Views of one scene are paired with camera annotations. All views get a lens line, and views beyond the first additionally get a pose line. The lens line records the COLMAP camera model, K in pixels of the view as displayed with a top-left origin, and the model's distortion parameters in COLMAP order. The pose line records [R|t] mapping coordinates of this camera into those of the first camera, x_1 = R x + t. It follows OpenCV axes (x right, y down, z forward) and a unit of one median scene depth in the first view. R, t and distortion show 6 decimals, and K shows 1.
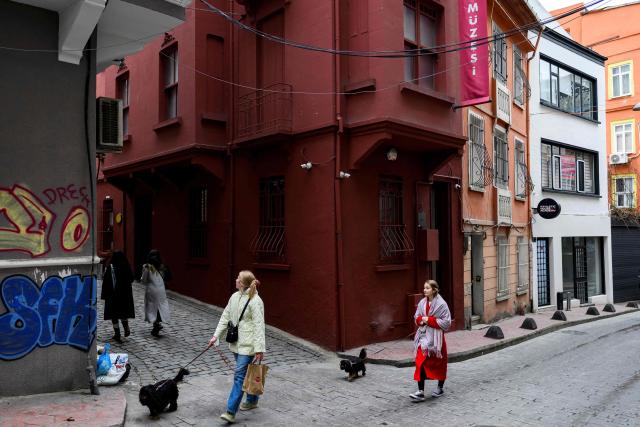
lens RADIAL K [[458.0, 0, 305.5], [0, 458.0, 222.2], [0, 0, 1]] dist [0.002873, 0.006717]
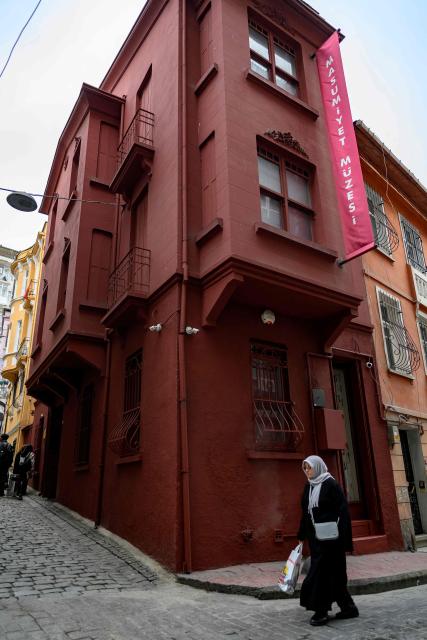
lens RADIAL K [[424.8, 0, 211.7], [0, 424.8, 325.7], [0, 0, 1]] dist [-0.010464, 0.007245]
pose [[0.990835, -0.062961, -0.119503, 0.169871], [0.026305, 0.957724, -0.286483, 0.085591], [0.132488, 0.280714, 0.950603, 0.231608]]
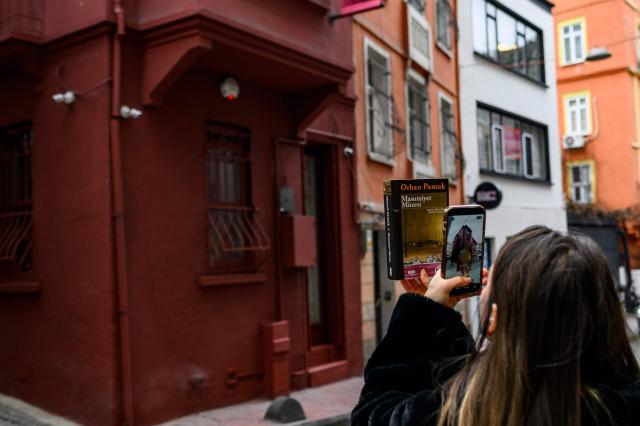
lens RADIAL K [[660.5, 0, 326.5], [0, 660.5, 208.9], [0, 0, 1]] dist [0.023574, 0.000000]
pose [[0.971574, -0.015708, 0.236213, 0.100836], [0.023094, 0.999326, -0.028533, 0.033917], [-0.235606, 0.033176, 0.971282, 0.136518]]
